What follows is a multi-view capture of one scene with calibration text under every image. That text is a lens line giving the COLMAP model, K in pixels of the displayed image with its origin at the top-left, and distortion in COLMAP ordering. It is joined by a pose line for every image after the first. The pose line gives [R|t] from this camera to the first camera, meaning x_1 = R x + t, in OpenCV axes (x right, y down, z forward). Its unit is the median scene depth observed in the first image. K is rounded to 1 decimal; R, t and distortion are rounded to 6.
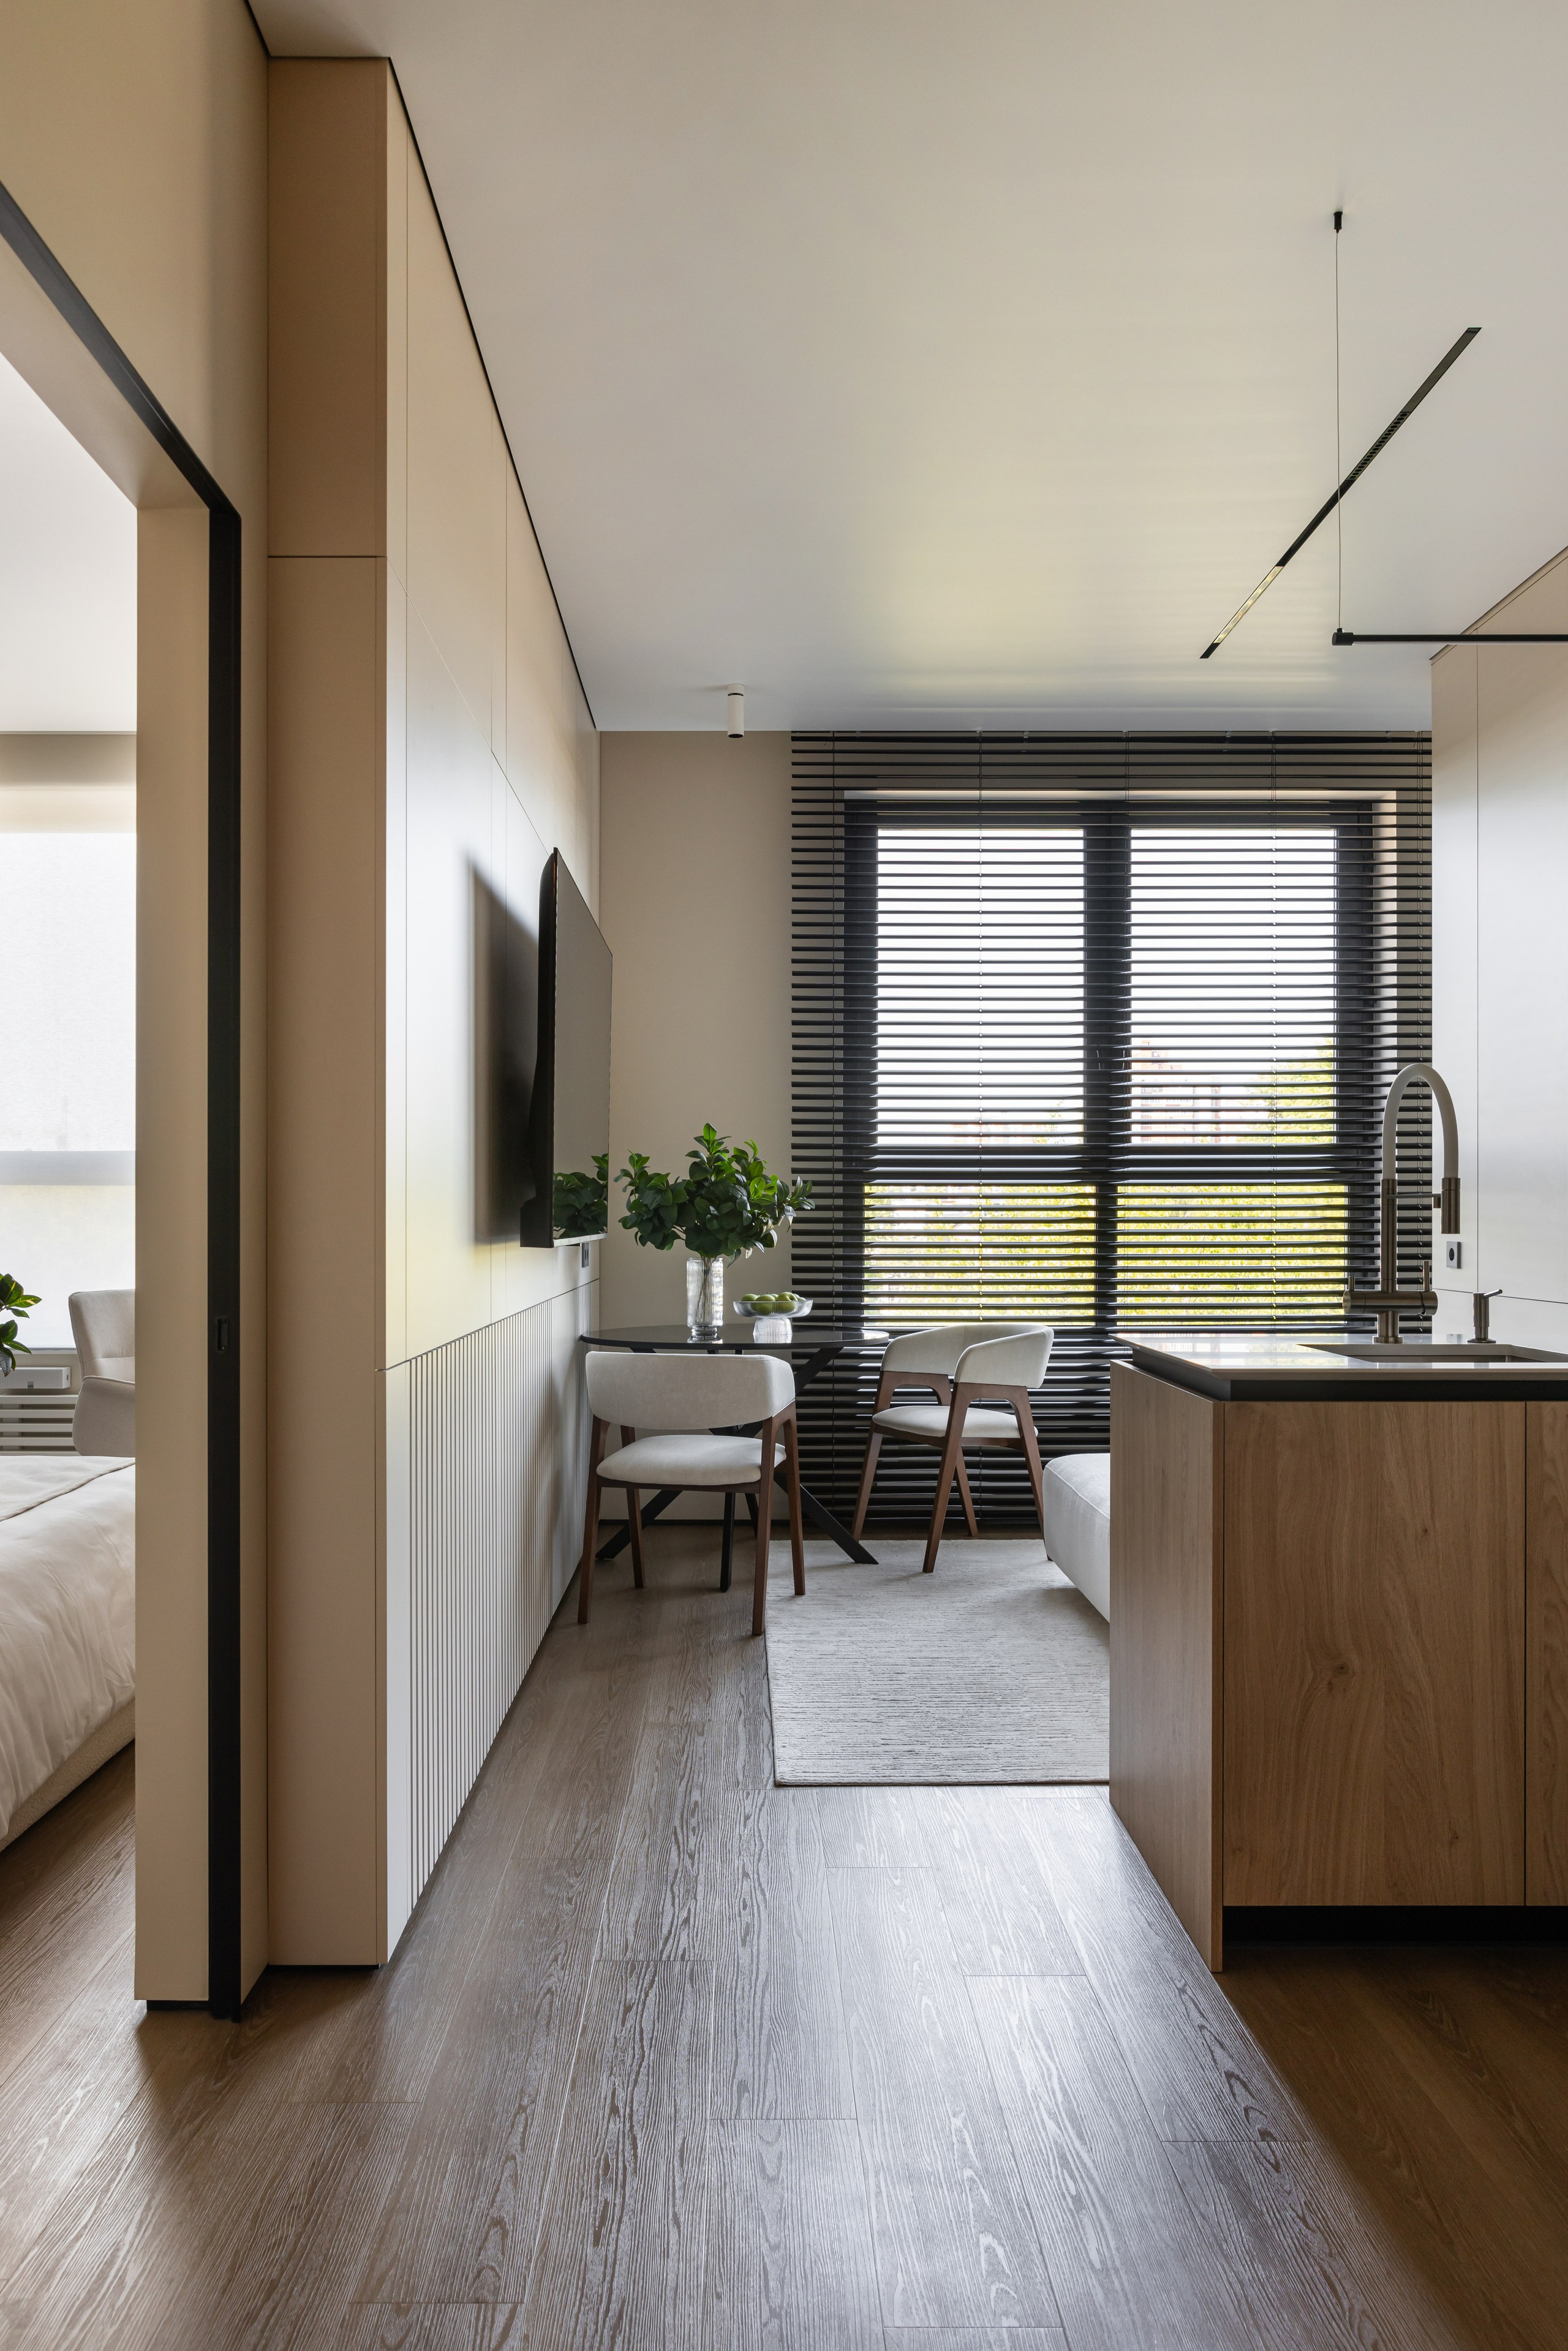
lens RADIAL K [[1579.4, 0, 746.6], [0, 1579.4, 1208.5], [0, 0, 1]] dist [0.001058, 0.005109]
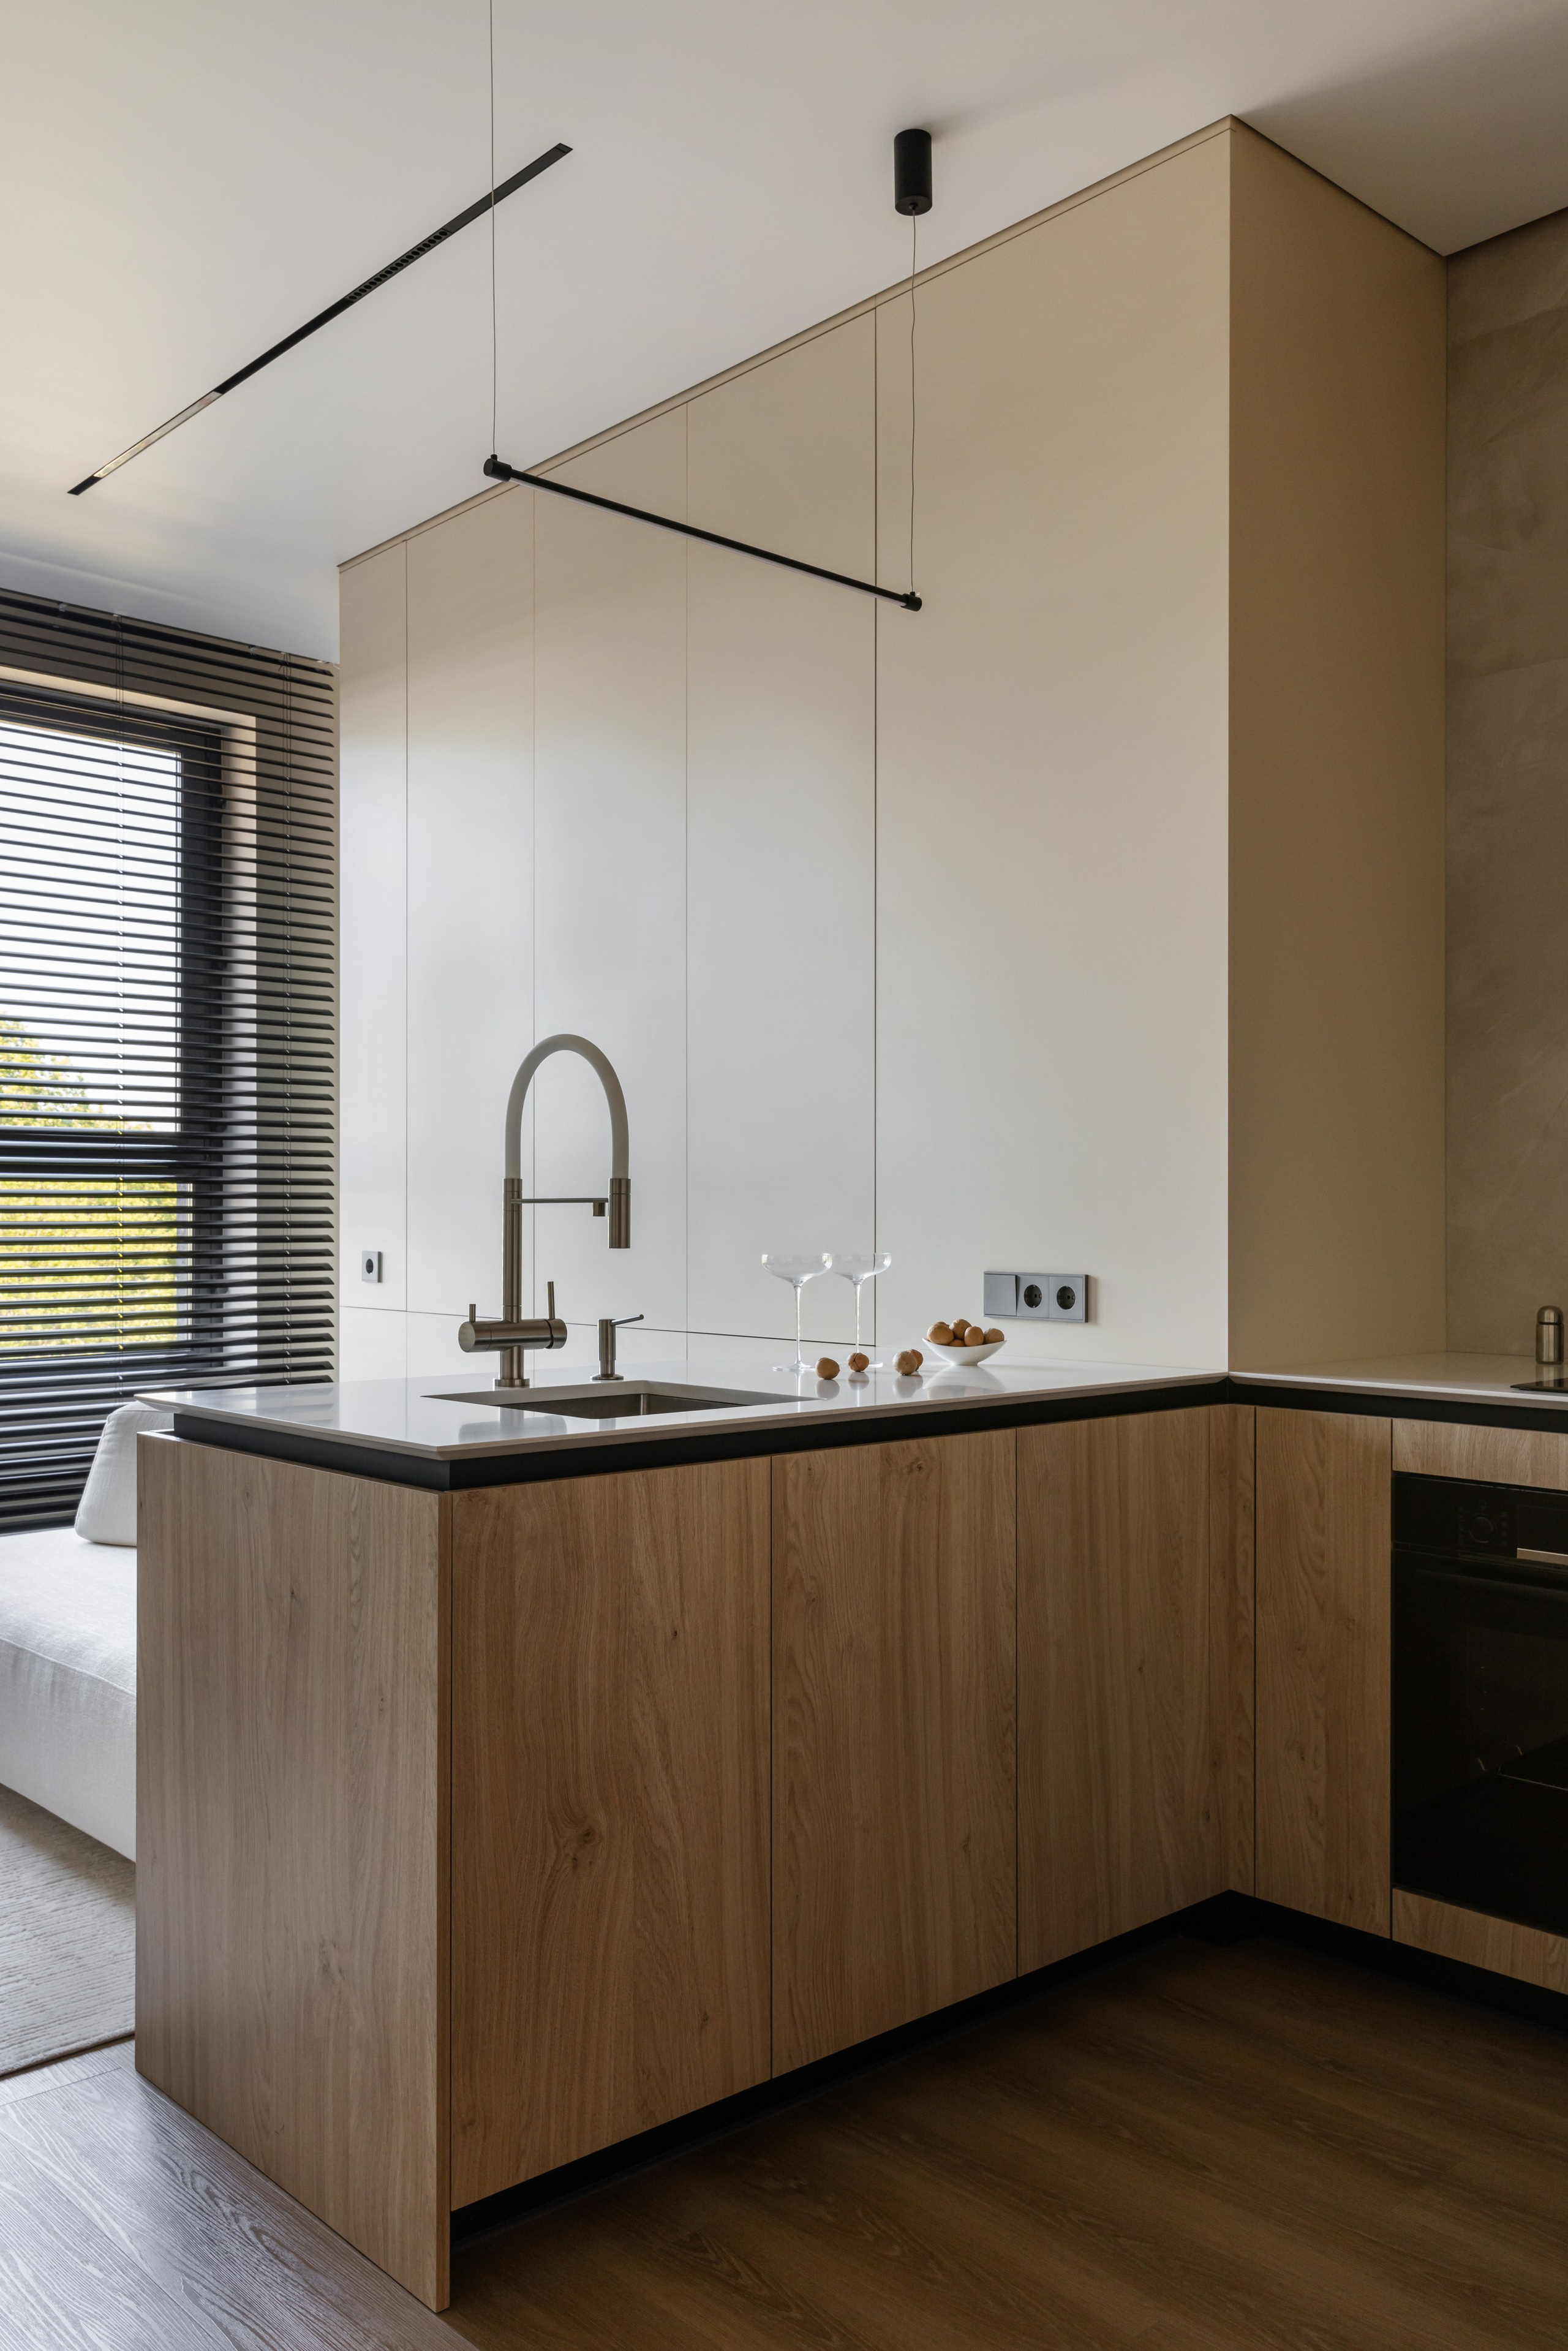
lens RADIAL K [[1896.9, 0, 834.7], [0, 1896.9, 1207.9], [0, 0, 1]] dist [0.010878, -0.011873]
pose [[0.760247, 0.002373, 0.649630, -0.114542], [-0.001582, 0.999997, -0.001802, -0.003126], [-0.649633, 0.000342, 0.760248, 0.238447]]
